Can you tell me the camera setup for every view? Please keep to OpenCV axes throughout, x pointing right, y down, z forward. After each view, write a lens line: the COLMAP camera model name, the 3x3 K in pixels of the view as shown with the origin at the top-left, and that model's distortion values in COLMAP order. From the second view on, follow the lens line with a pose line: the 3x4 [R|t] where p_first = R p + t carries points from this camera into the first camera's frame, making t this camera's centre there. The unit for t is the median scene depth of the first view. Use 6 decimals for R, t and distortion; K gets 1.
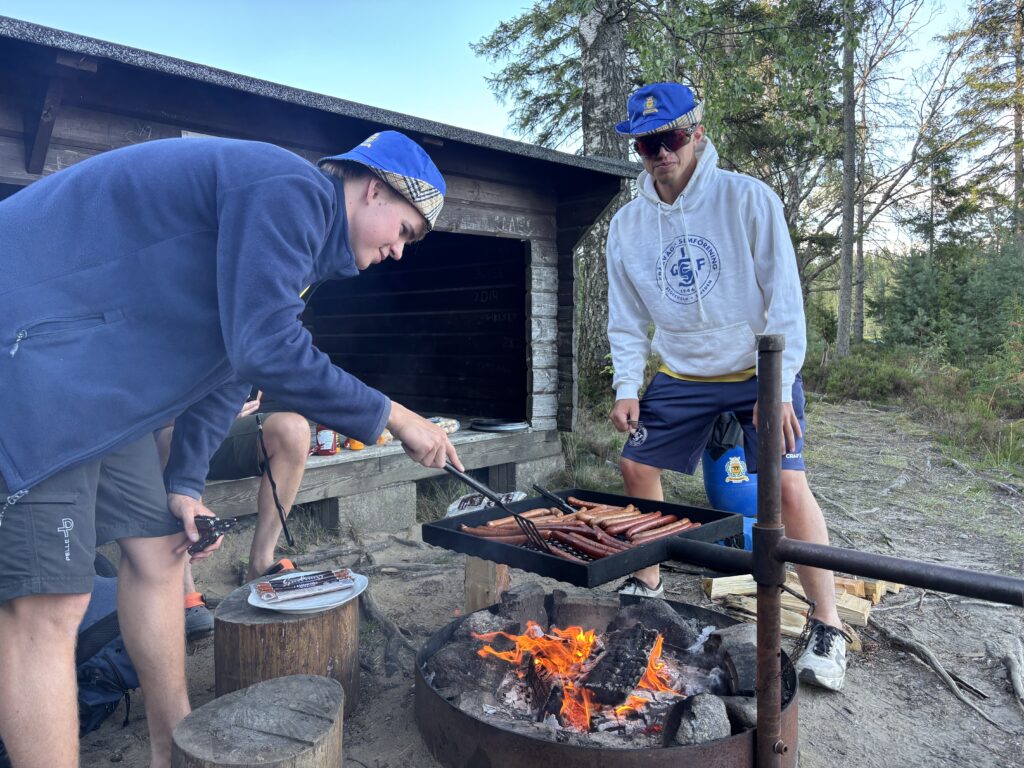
lens RADIAL K [[748.3, 0, 518.8], [0, 748.3, 379.4], [0, 0, 1]] dist [-0.001223, -0.006938]
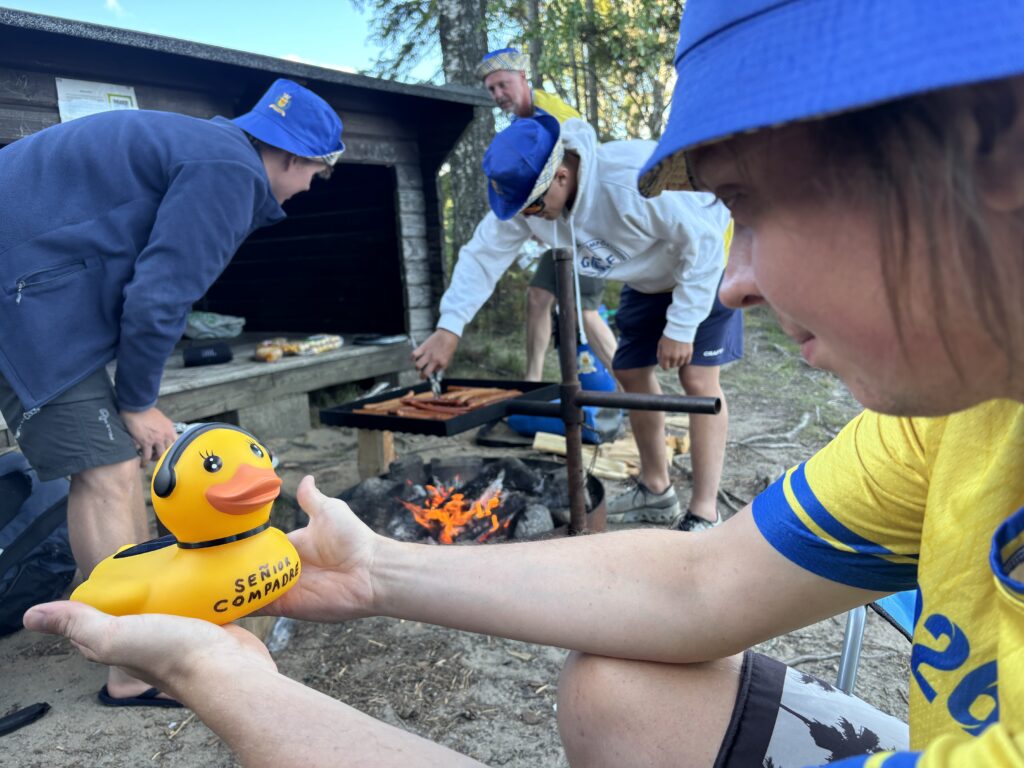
lens RADIAL K [[748.3, 0, 518.8], [0, 748.3, 379.4], [0, 0, 1]] dist [-0.001223, -0.006938]
pose [[0.986337, -0.072621, 0.147869, 0.008538], [0.055958, 0.991916, 0.113892, 0.006702], [-0.154945, -0.104062, 0.982427, -0.120890]]
